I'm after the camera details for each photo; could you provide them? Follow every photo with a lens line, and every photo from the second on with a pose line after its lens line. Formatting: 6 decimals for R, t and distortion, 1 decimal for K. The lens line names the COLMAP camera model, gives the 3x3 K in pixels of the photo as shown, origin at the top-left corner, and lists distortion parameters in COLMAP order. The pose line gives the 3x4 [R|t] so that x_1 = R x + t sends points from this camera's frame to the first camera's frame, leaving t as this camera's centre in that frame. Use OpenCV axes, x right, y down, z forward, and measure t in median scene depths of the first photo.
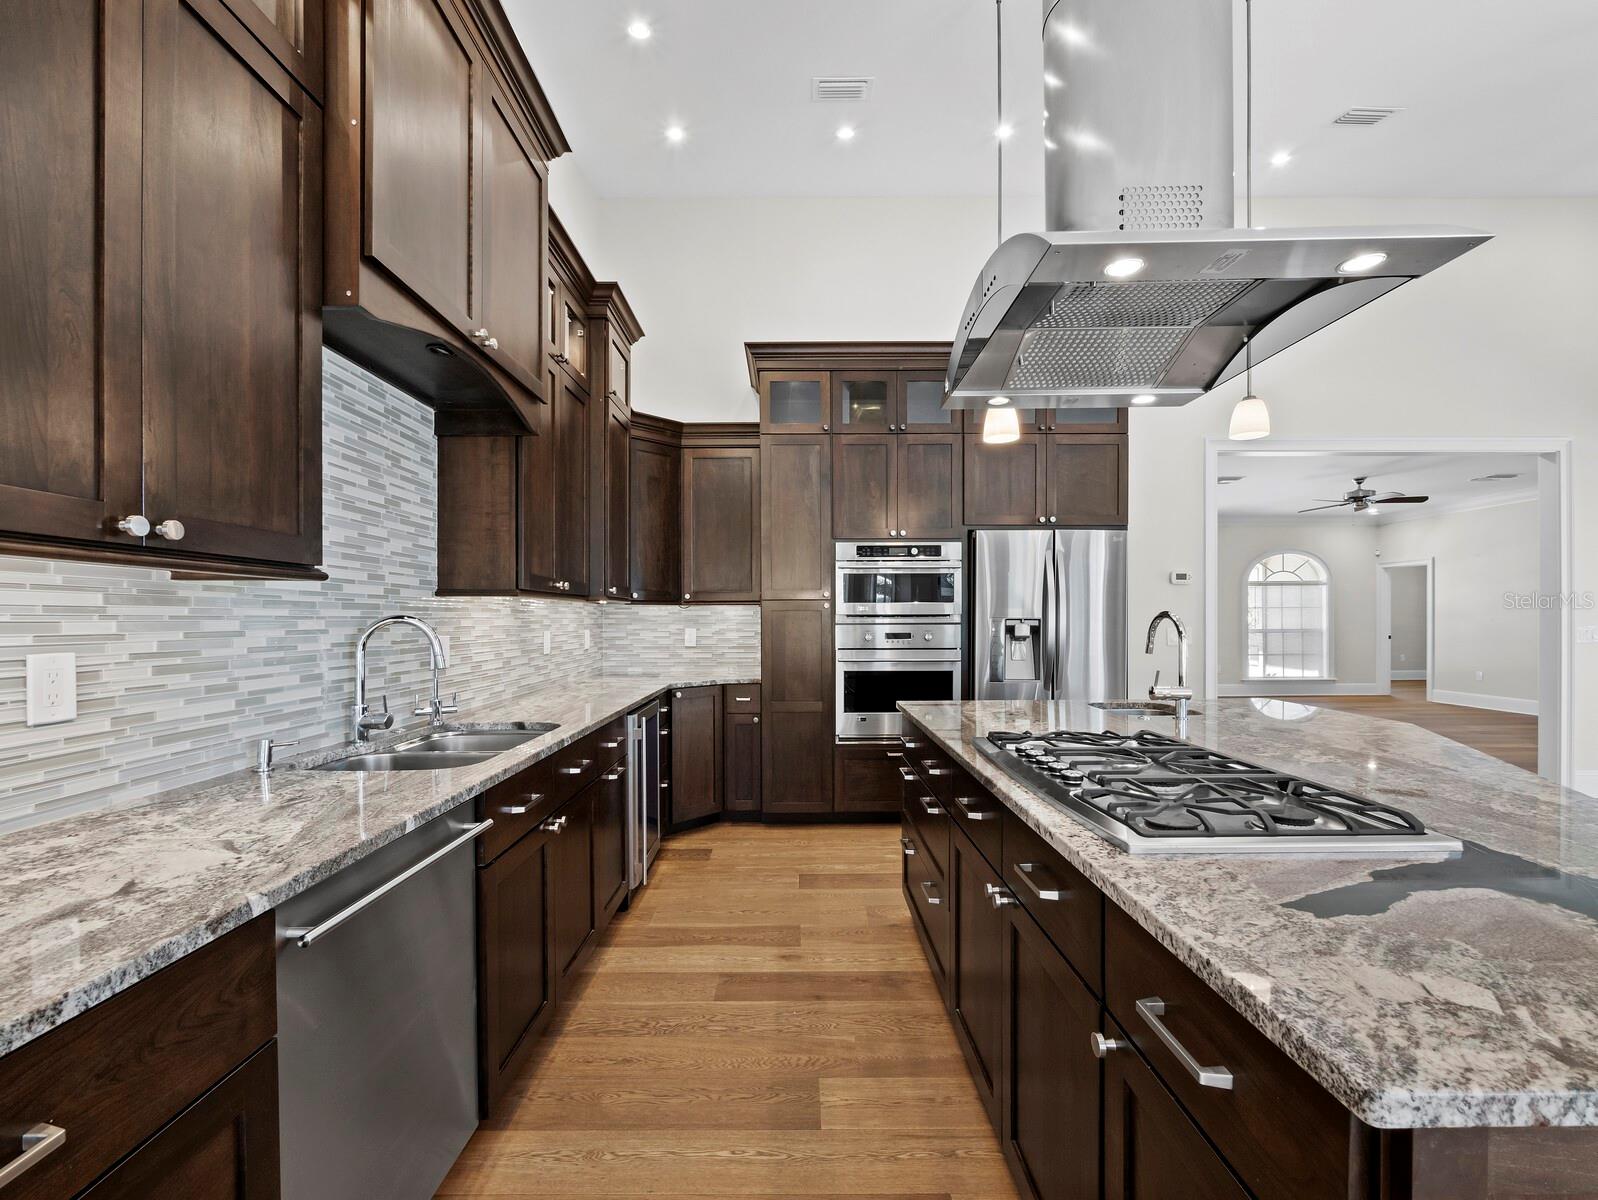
lens RADIAL K [[670.9, 0, 802.7], [0, 670.9, 598.1], [0, 0, 1]] dist [-0.005182, 0.000082]
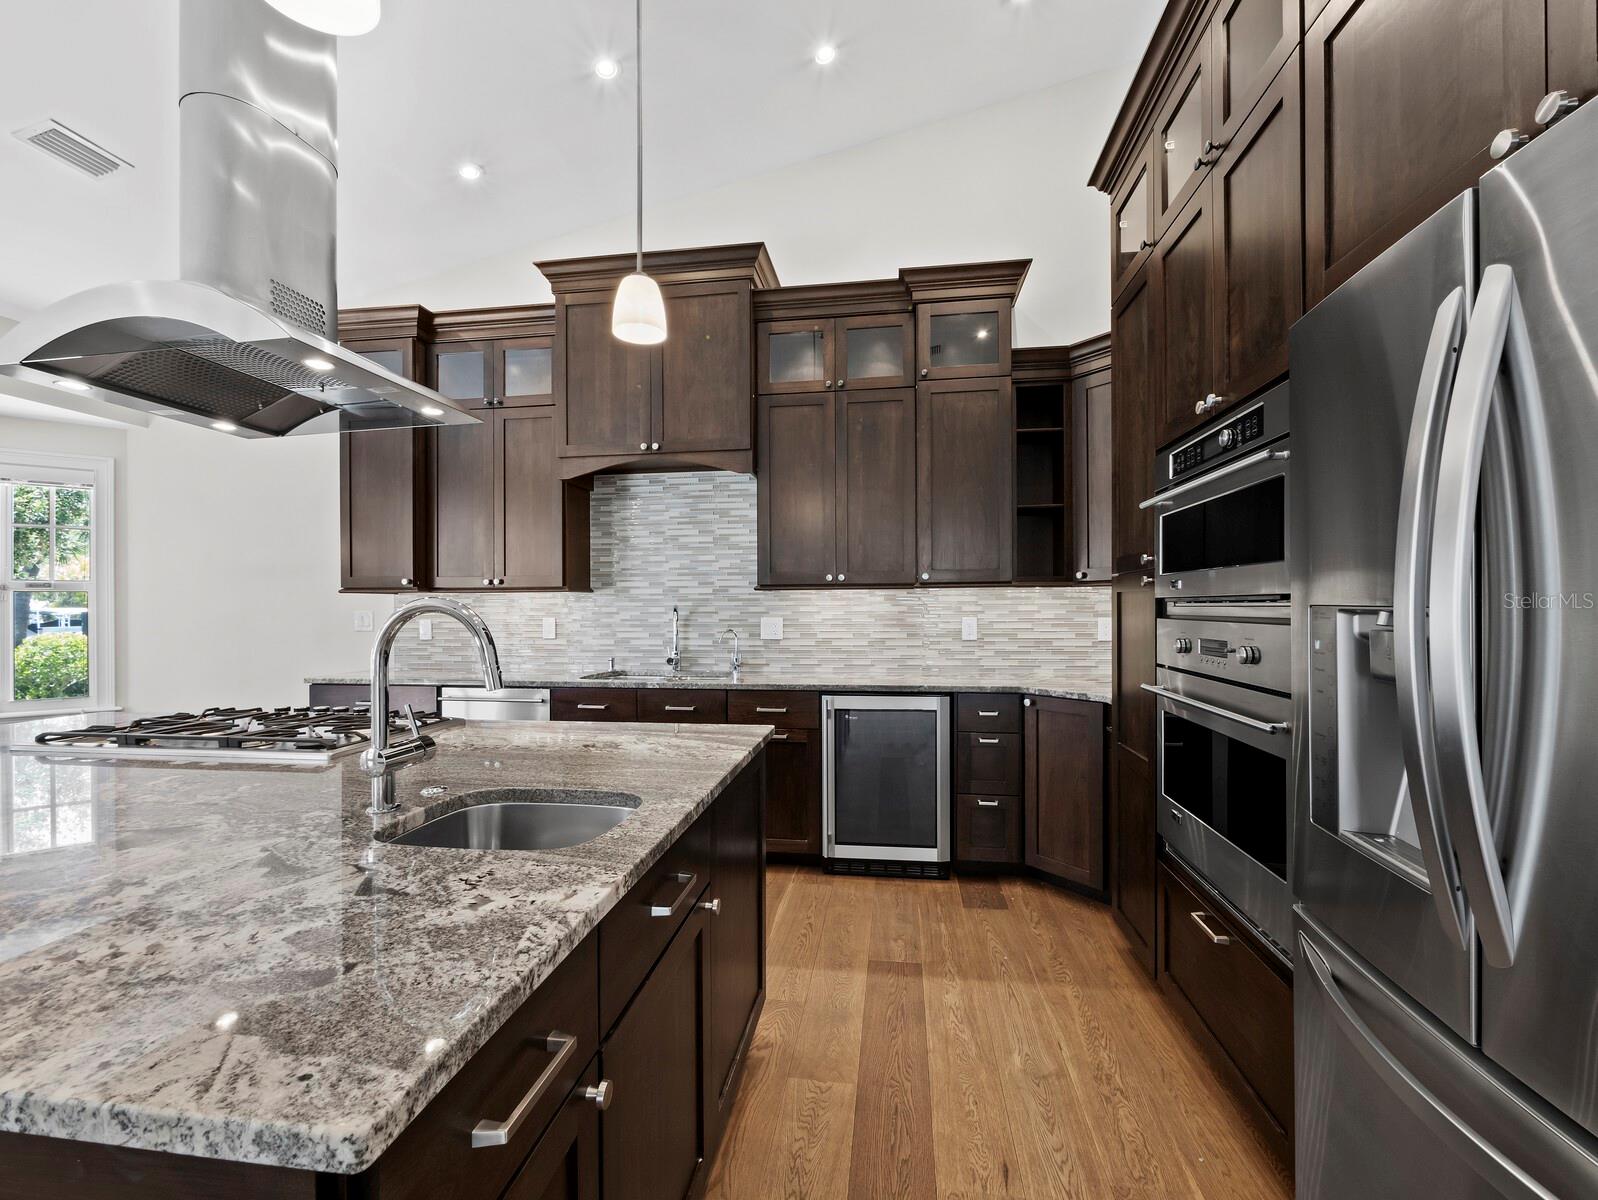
lens RADIAL K [[670.9, 0, 802.7], [0, 670.9, 598.1], [0, 0, 1]] dist [-0.005182, 0.000082]
pose [[-0.139024, -0.010822, -0.990230, 1.037582], [0.034342, 0.999286, -0.015743, 0.042665], [0.989693, -0.036195, -0.138553, 1.408568]]
